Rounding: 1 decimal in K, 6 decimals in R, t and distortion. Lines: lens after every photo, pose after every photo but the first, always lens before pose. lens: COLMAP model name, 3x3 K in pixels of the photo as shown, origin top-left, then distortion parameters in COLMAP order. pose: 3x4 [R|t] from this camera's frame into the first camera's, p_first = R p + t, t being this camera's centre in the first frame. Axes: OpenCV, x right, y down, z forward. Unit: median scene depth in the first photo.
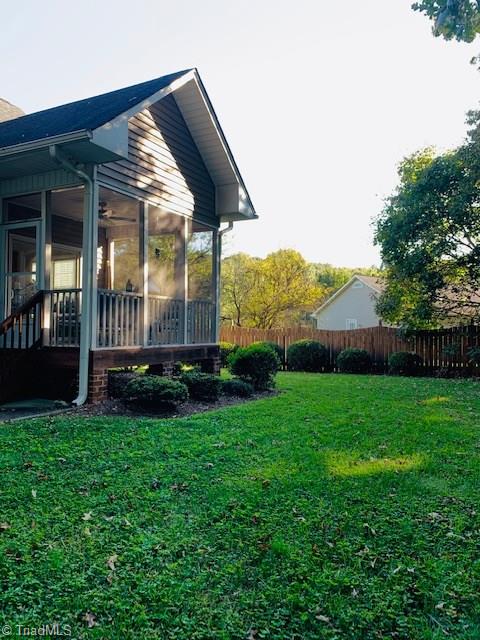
lens RADIAL K [[494.6, 0, 240.0], [0, 494.6, 320.0], [0, 0, 1]] dist [0.014427, -0.000494]
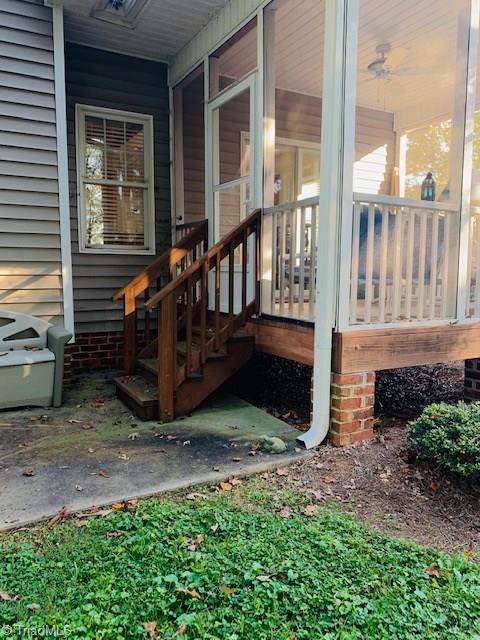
lens RADIAL K [[494.6, 0, 240.0], [0, 494.6, 320.0], [0, 0, 1]] dist [0.014427, -0.000494]
pose [[0.836201, 0.054136, -0.545745, -0.118630], [0.014738, 0.992538, 0.121039, -0.006484], [0.548225, -0.109256, 0.829163, 0.537512]]
